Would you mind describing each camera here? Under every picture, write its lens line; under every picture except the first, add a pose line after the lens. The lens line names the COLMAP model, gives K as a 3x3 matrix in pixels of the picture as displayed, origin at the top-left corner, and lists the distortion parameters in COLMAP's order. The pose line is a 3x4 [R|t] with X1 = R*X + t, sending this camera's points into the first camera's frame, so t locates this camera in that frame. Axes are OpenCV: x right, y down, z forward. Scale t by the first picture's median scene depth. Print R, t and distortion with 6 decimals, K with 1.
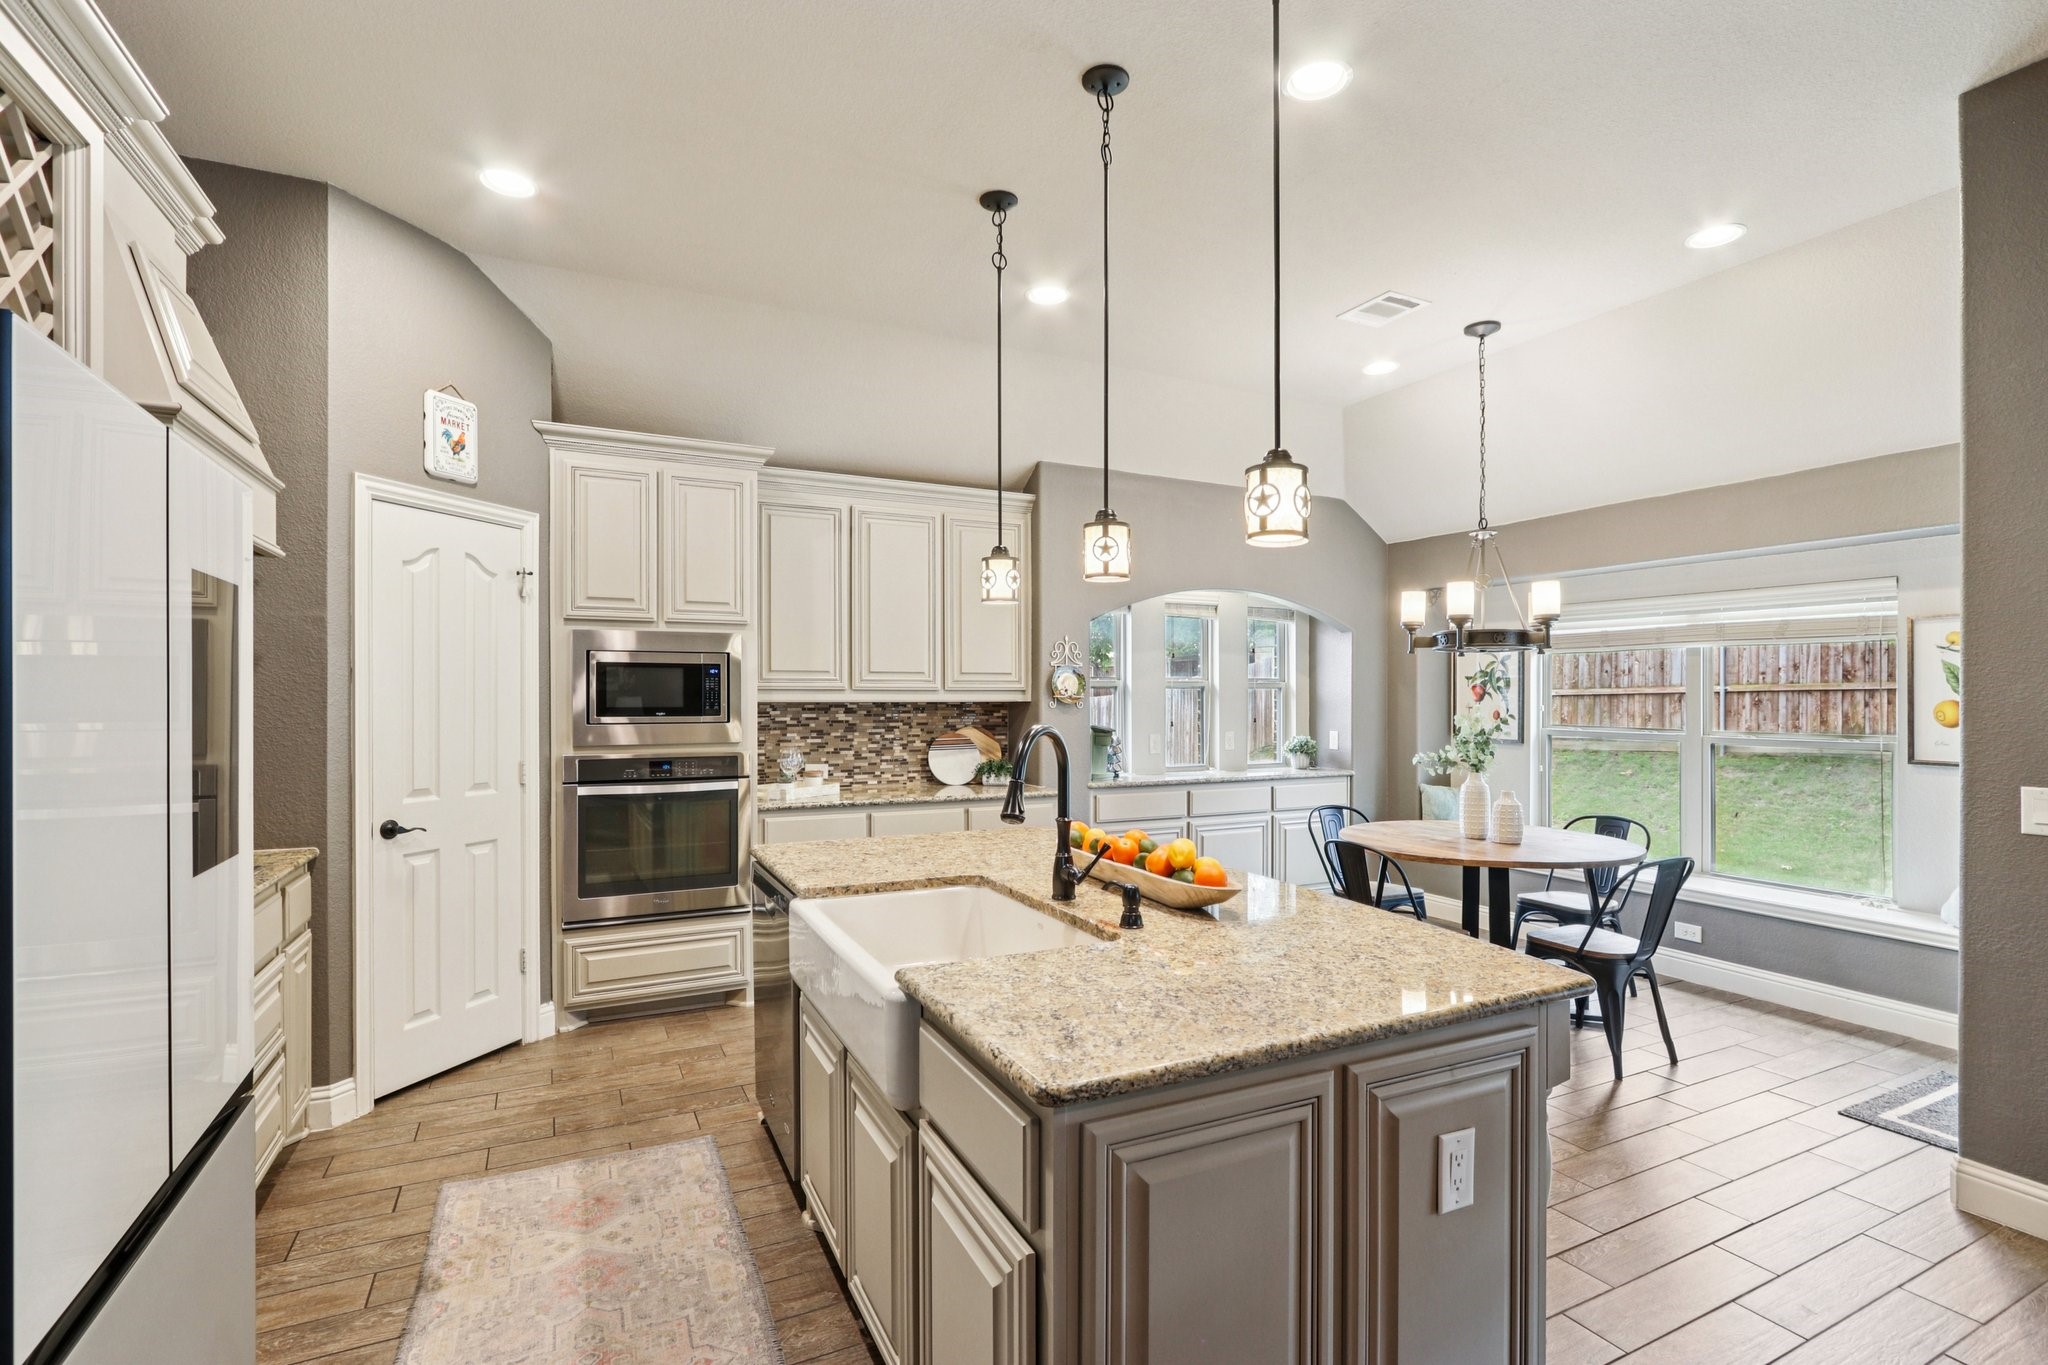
lens RADIAL K [[949.4, 0, 1042.0], [0, 949.4, 699.8], [0, 0, 1]] dist [-0.002687, -0.000508]
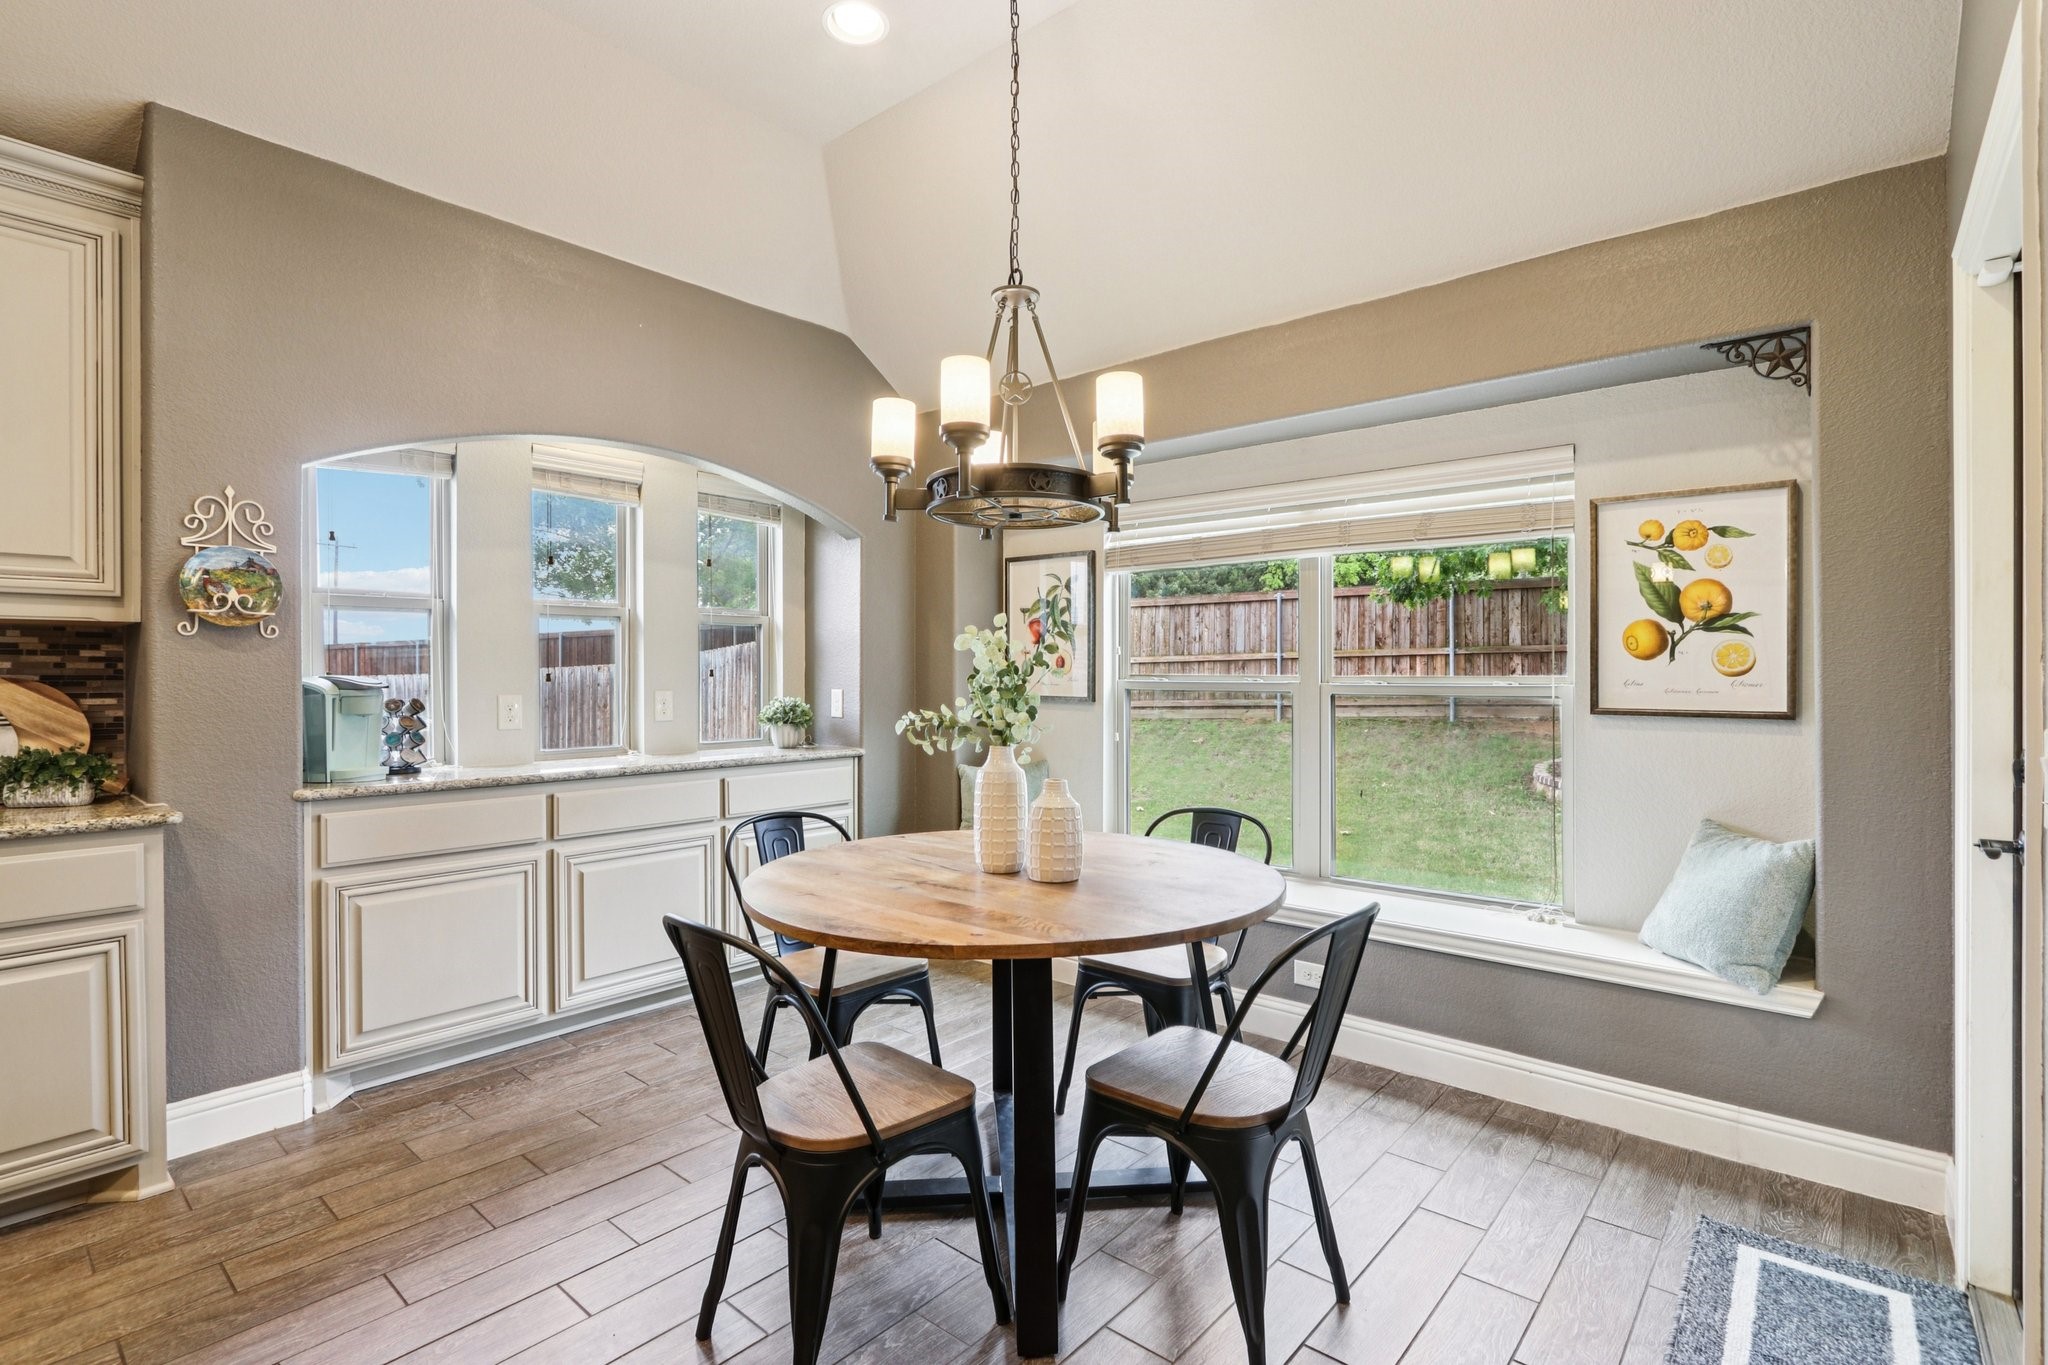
lens RADIAL K [[962.5, 0, 1024.0], [0, 962.5, 682.5], [0, 0, 1]] dist [-0.007852, -0.000016]
pose [[0.927625, -0.006002, 0.373466, 0.218601], [0.004493, 0.999978, 0.004910, 0.031474], [-0.373487, -0.002877, 0.927631, 0.406414]]
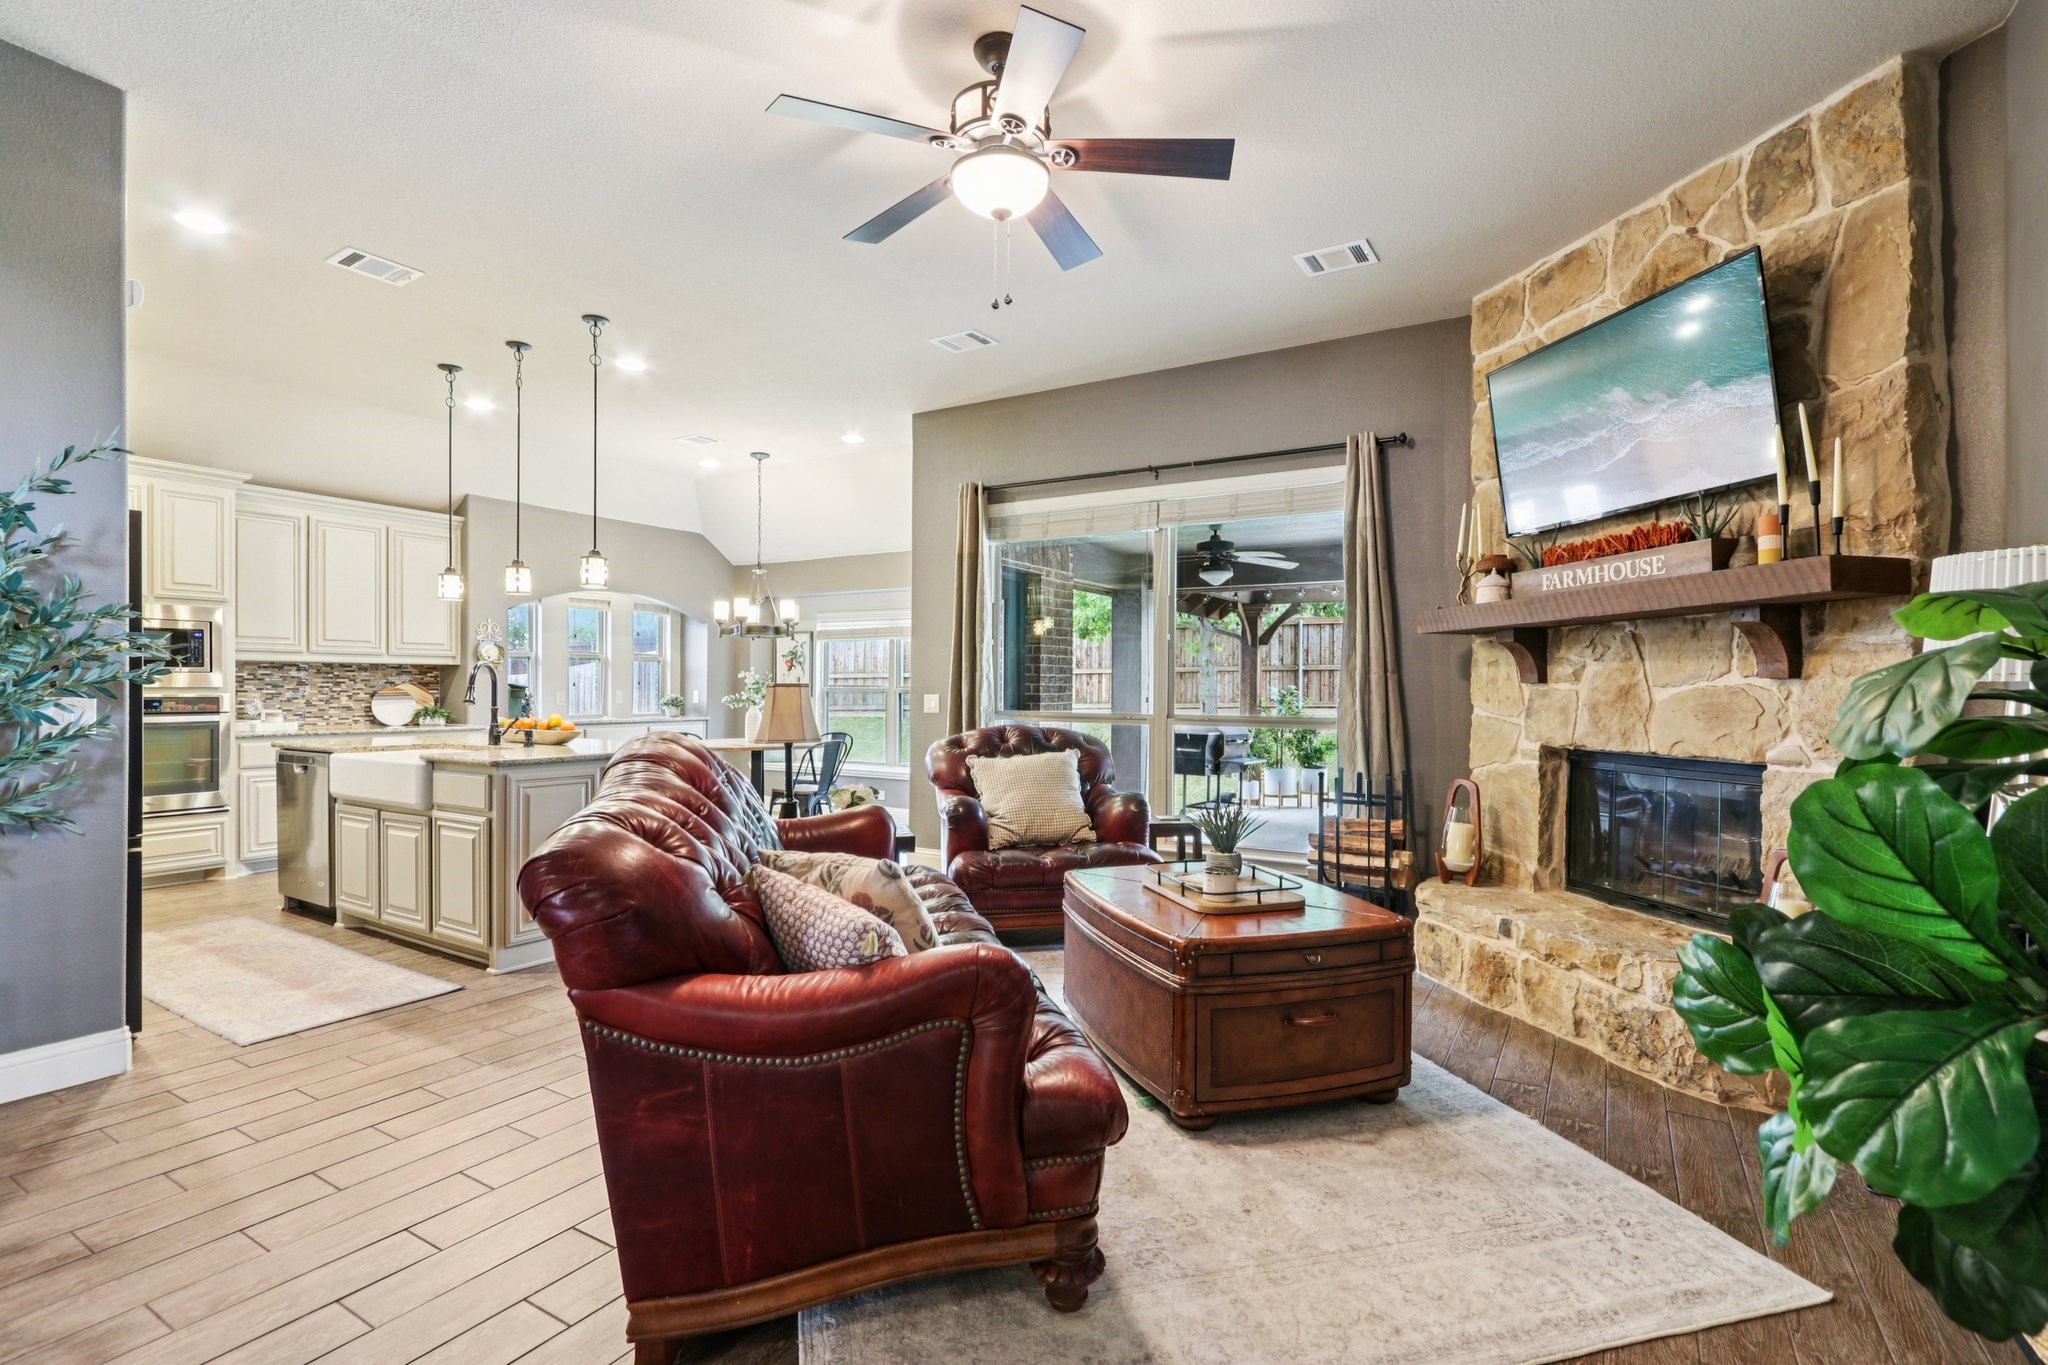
lens RADIAL K [[939.4, 0, 1017.9], [0, 939.4, 691.4], [0, 0, 1]] dist [0.000758, -0.010342]
pose [[0.853047, 0.001395, 0.521833, -0.032686], [-0.003133, 0.999992, 0.002448, 0.035886], [-0.521825, -0.003723, 0.853044, -0.614674]]
